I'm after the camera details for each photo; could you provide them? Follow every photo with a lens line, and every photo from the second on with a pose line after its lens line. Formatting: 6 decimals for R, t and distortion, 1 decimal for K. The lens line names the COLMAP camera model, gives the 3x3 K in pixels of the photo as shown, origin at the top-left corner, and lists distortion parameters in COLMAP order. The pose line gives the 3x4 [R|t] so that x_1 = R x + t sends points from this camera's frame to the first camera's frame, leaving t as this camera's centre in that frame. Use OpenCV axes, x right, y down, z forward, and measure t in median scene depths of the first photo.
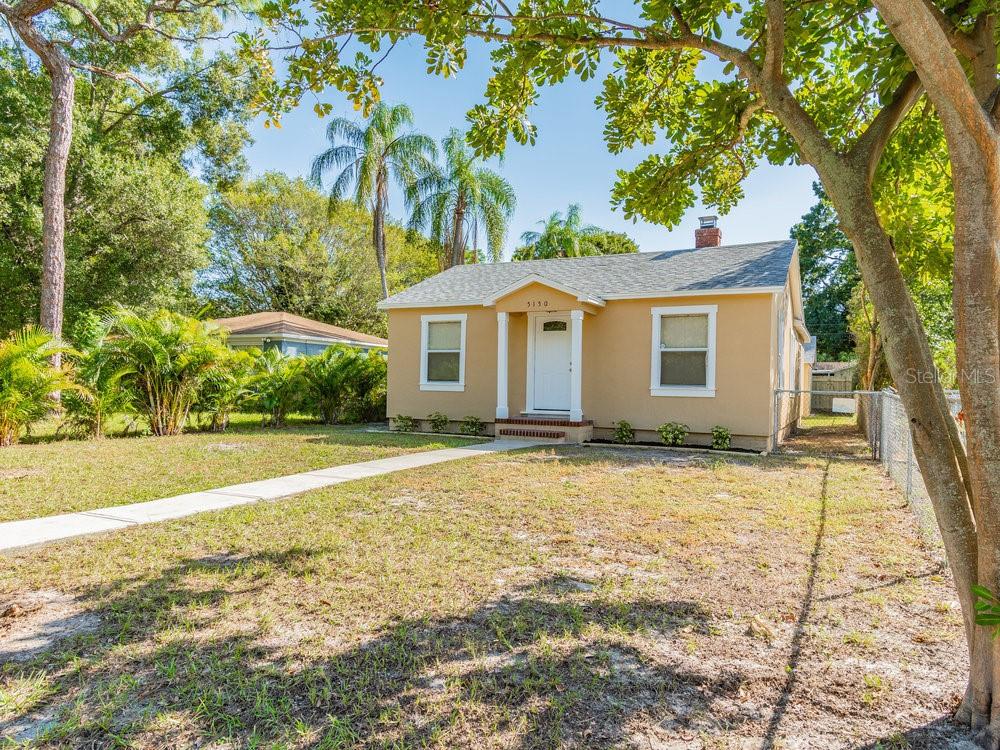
lens RADIAL K [[624.6, 0, 499.2], [0, 624.6, 377.8], [0, 0, 1]] dist [0.000837, 0.000018]
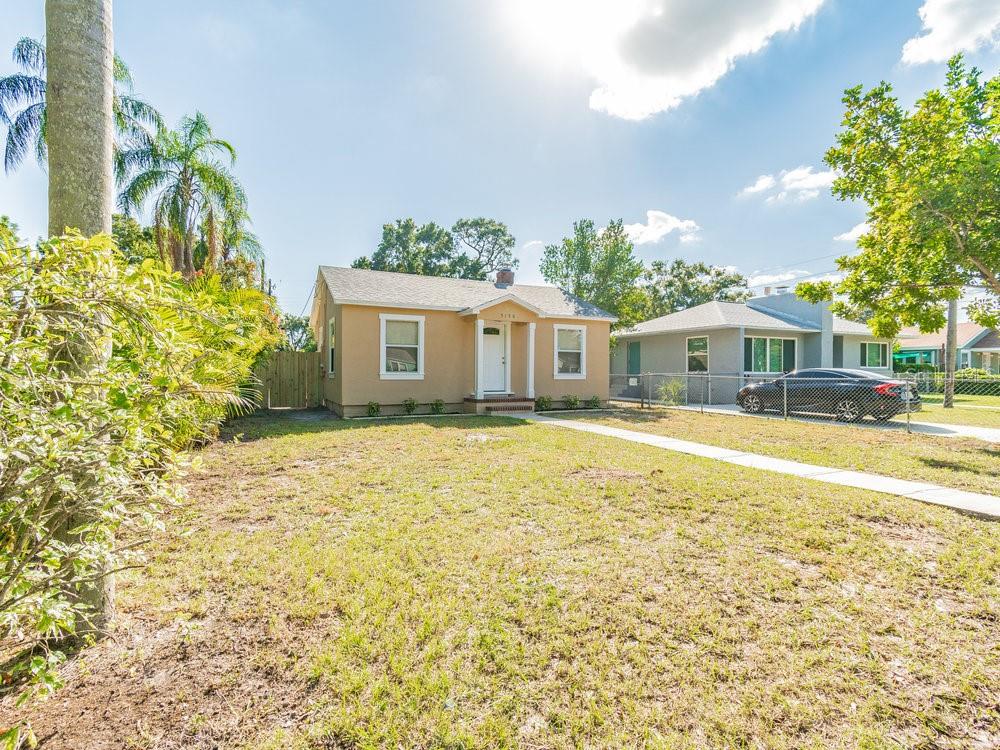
lens RADIAL K [[497.1, 0, 499.6], [0, 497.1, 374.1], [0, 0, 1]] dist [0.004114, -0.001894]
pose [[0.633709, -0.014858, 0.773429, -0.712724], [-0.001427, 0.999791, 0.020375, -0.008788], [-0.773570, -0.014016, 0.633555, 0.265210]]
